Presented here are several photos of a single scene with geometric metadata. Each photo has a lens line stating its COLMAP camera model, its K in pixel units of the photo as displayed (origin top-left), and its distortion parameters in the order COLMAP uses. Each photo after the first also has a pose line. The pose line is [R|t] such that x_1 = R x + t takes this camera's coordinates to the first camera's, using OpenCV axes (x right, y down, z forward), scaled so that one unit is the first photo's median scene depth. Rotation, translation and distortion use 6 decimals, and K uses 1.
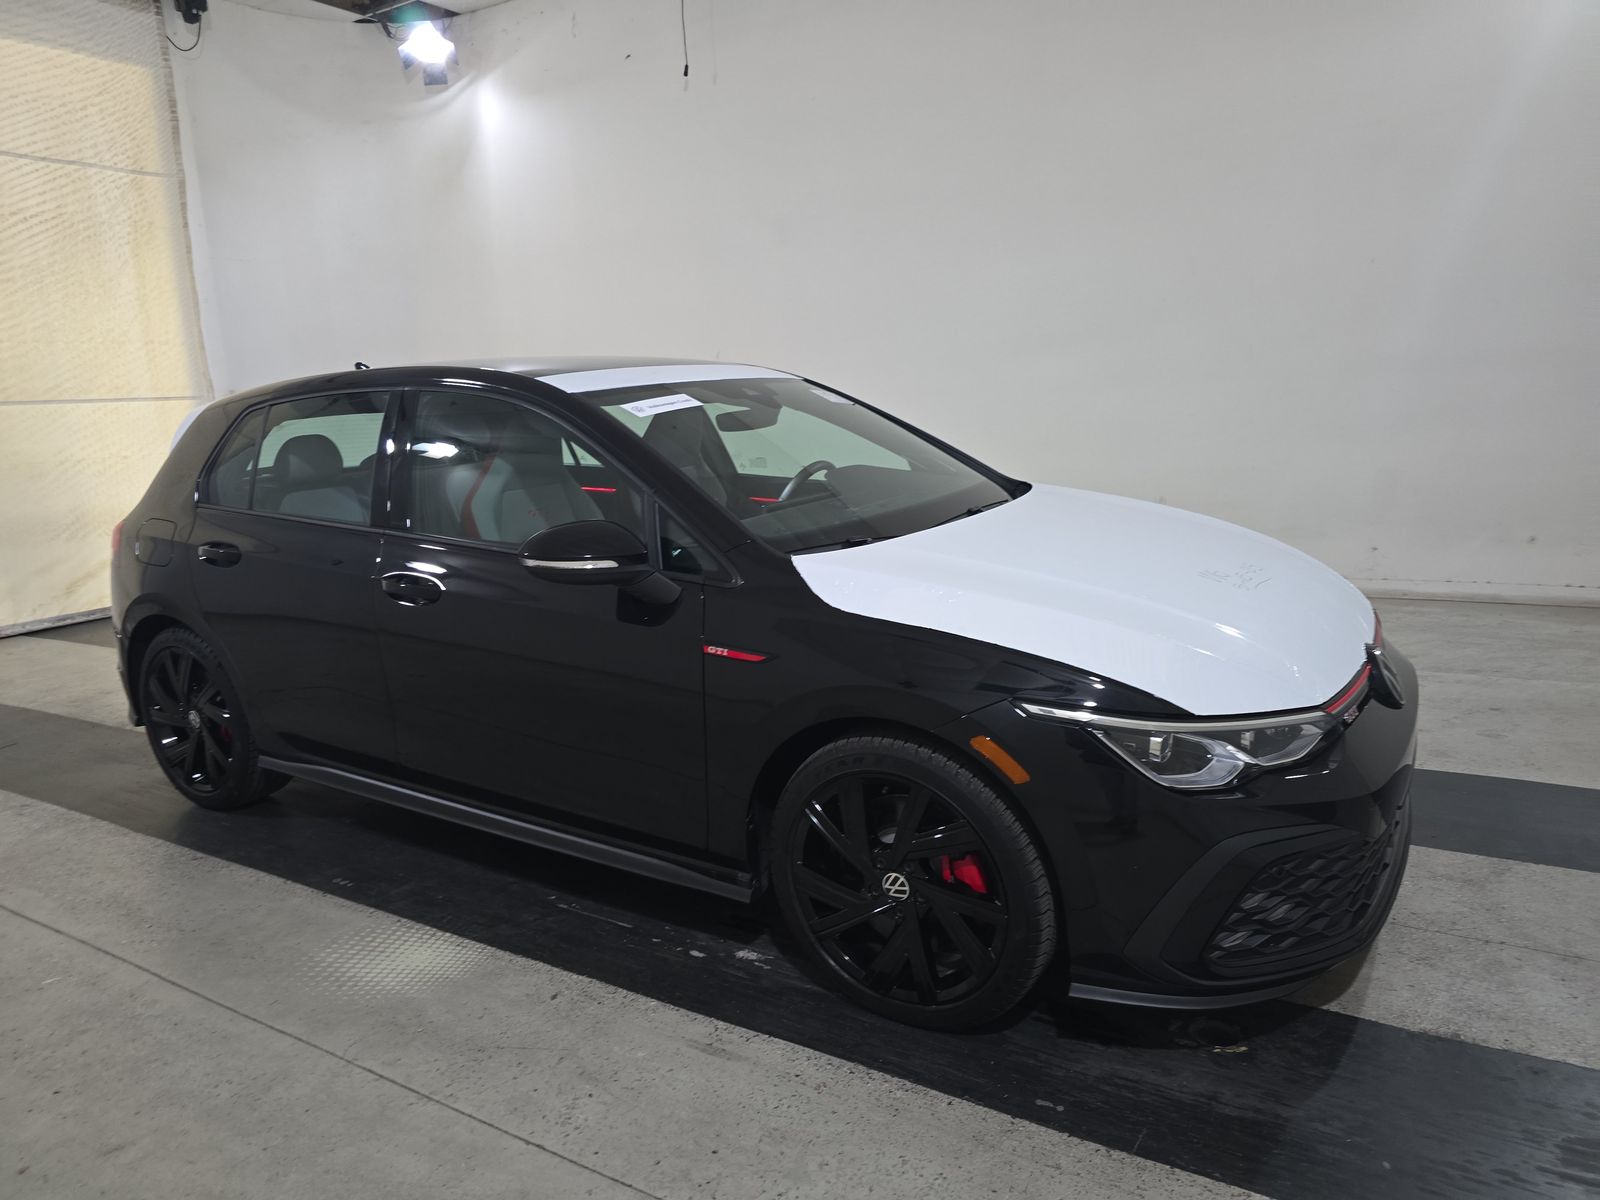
lens RADIAL K [[1090.2, 0, 795.5], [0, 1090.2, 594.6], [0, 0, 1]] dist [0.002945, 0.001525]
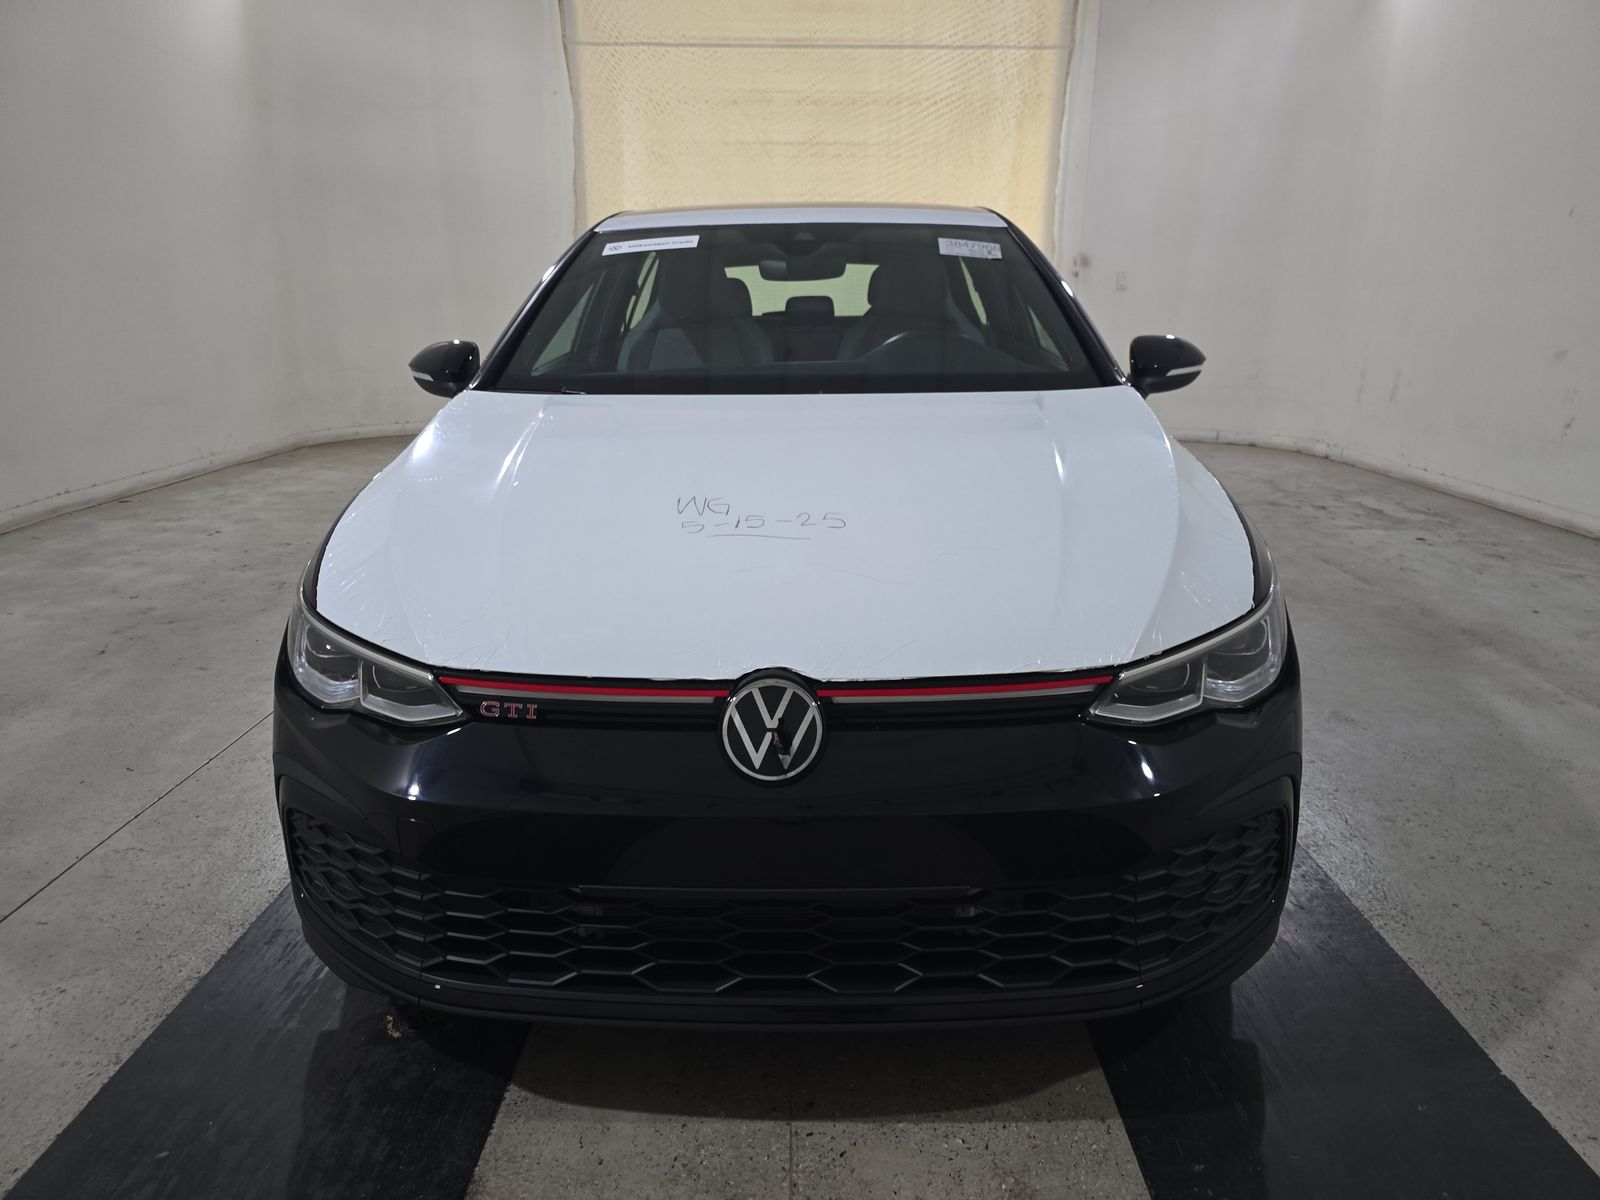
lens RADIAL K [[1090.2, 0, 795.6], [0, 1090.2, 602.0], [0, 0, 1]] dist [0.002945, 0.001525]
pose [[0.512095, 0.279111, -0.812315, 0.338252], [-0.186812, 0.959283, 0.211841, -0.039611], [0.838367, 0.043268, 0.543386, 0.231777]]
